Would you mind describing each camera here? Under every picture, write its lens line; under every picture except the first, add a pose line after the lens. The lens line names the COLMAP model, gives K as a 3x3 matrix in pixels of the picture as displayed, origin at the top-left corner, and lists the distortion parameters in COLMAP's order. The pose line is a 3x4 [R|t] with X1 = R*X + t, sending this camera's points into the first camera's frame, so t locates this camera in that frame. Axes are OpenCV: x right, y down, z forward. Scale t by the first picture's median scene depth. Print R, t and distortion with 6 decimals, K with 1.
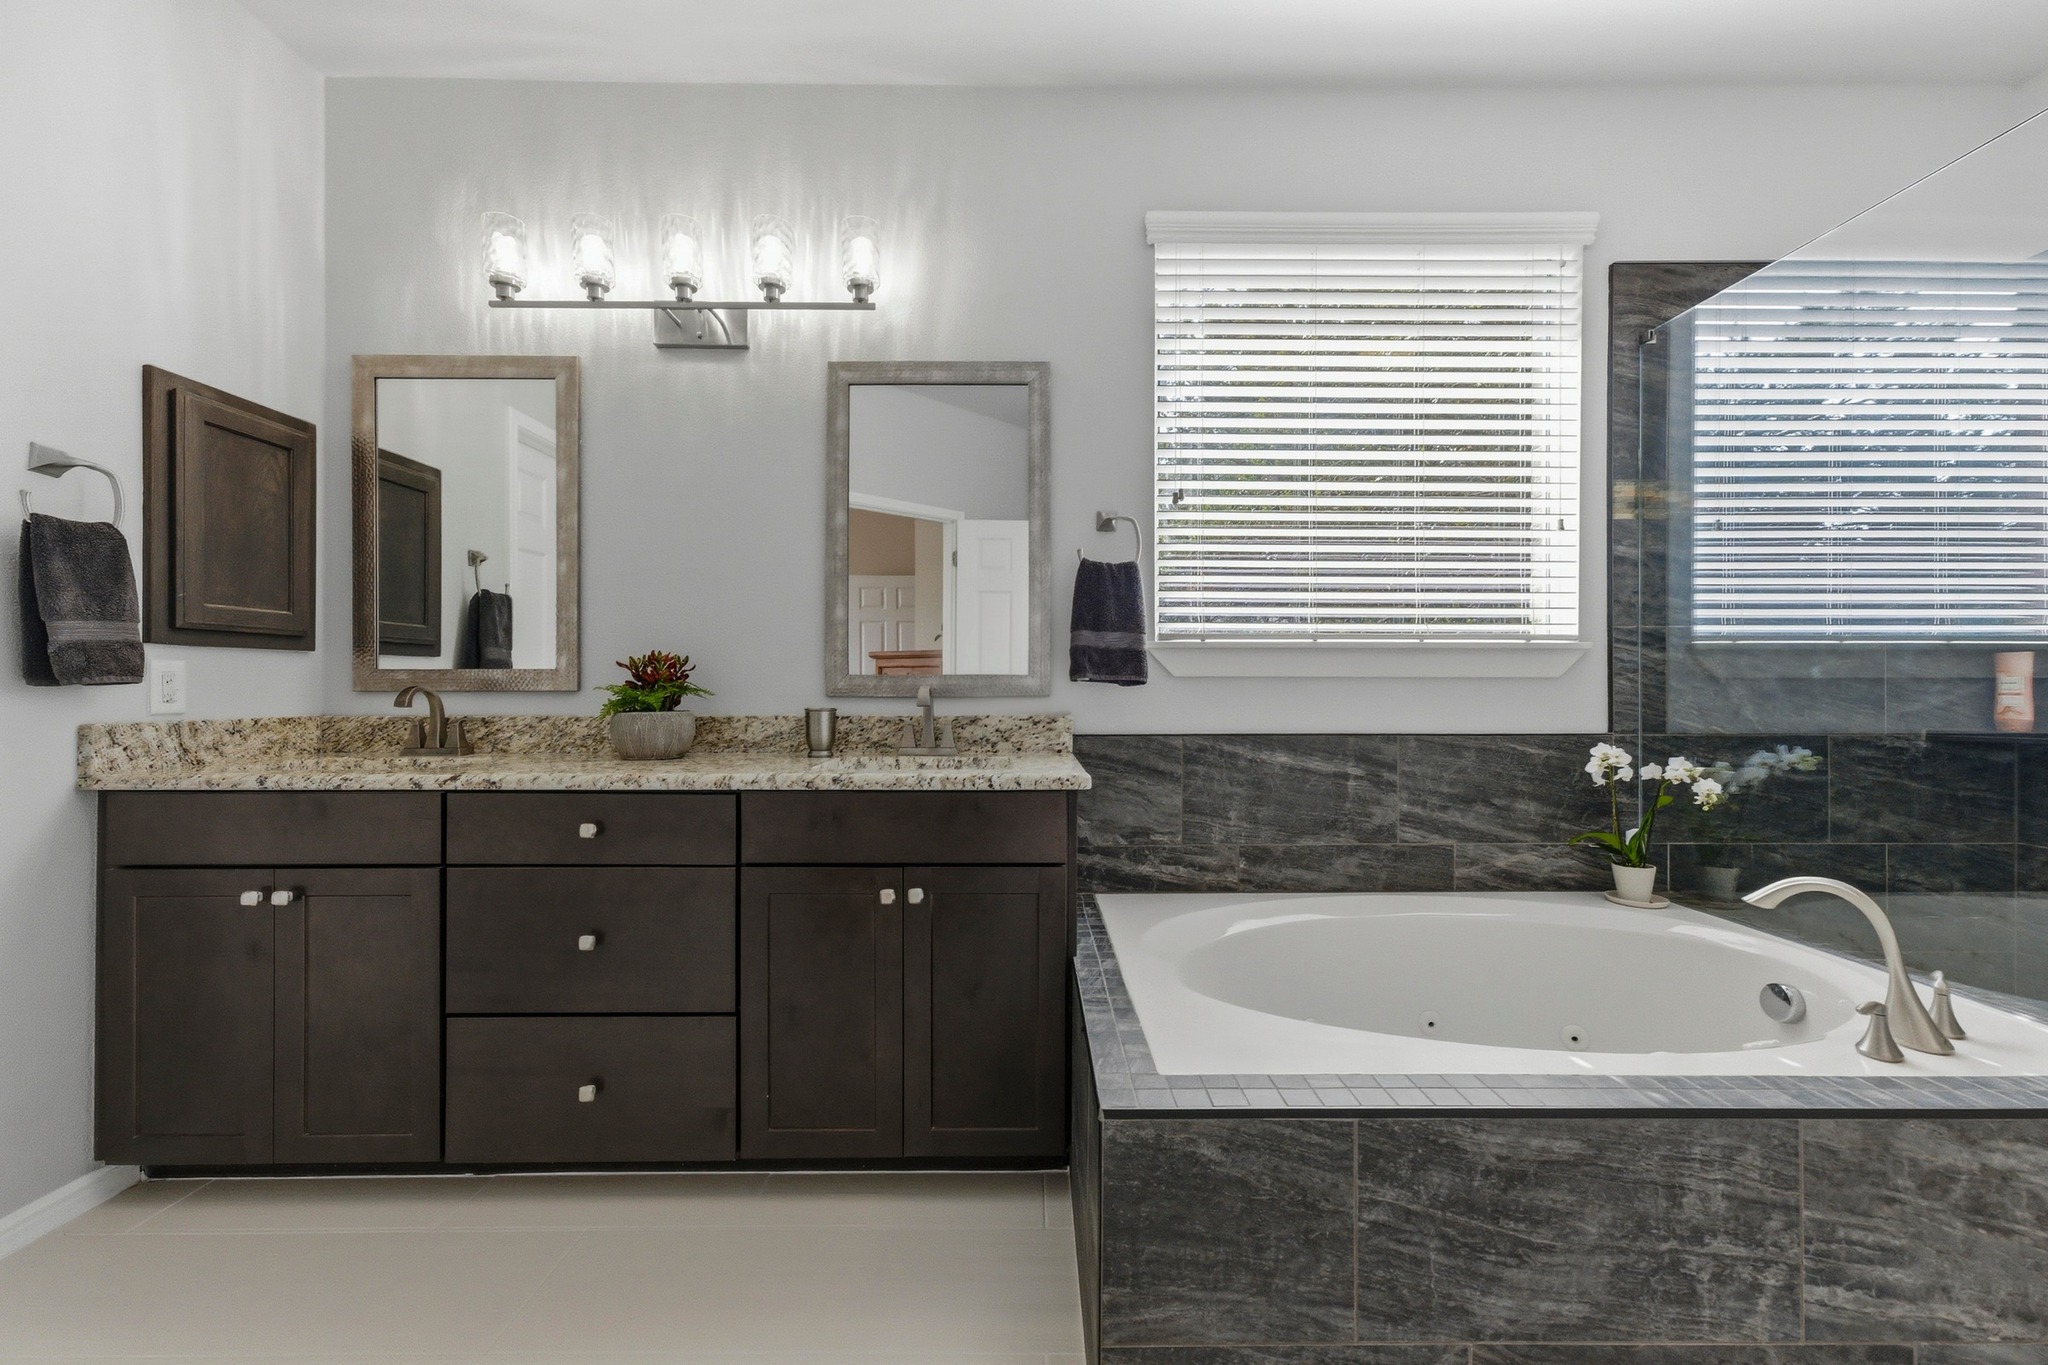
lens RADIAL K [[820.1, 0, 1020.5], [0, 820.1, 681.9], [0, 0, 1]] dist [0.000544, 0.000311]
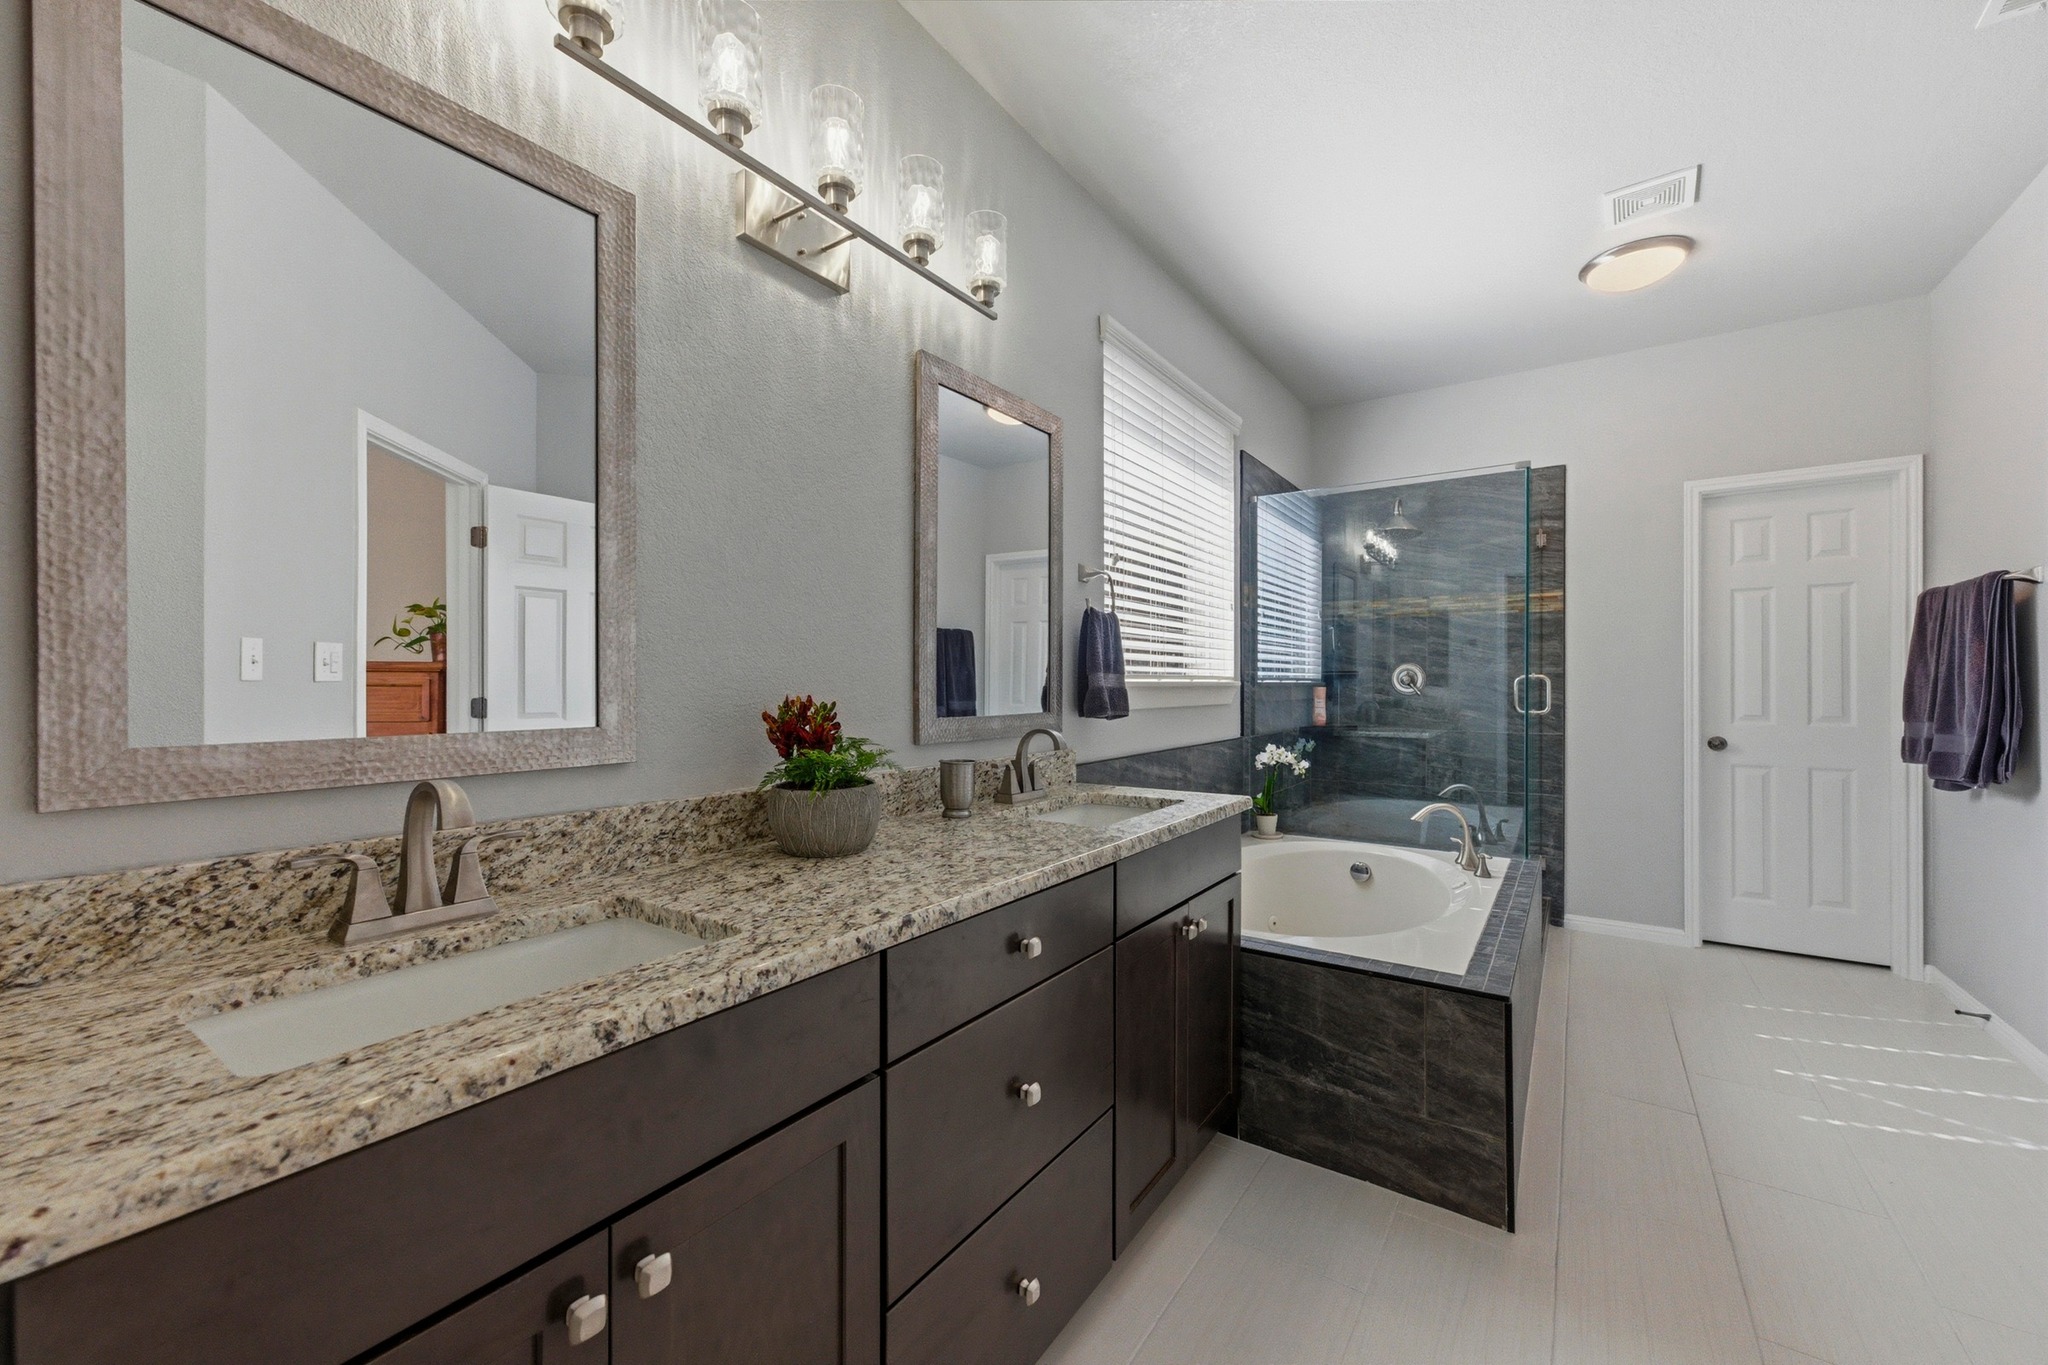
lens RADIAL K [[820.1, 0, 1019.5], [0, 820.1, 685.2], [0, 0, 1]] dist [0.000544, 0.000311]
pose [[0.563970, -0.003333, 0.825788, -0.885137], [-0.000554, 0.999990, 0.004415, -0.048134], [-0.825795, -0.002947, 0.563963, 0.444565]]
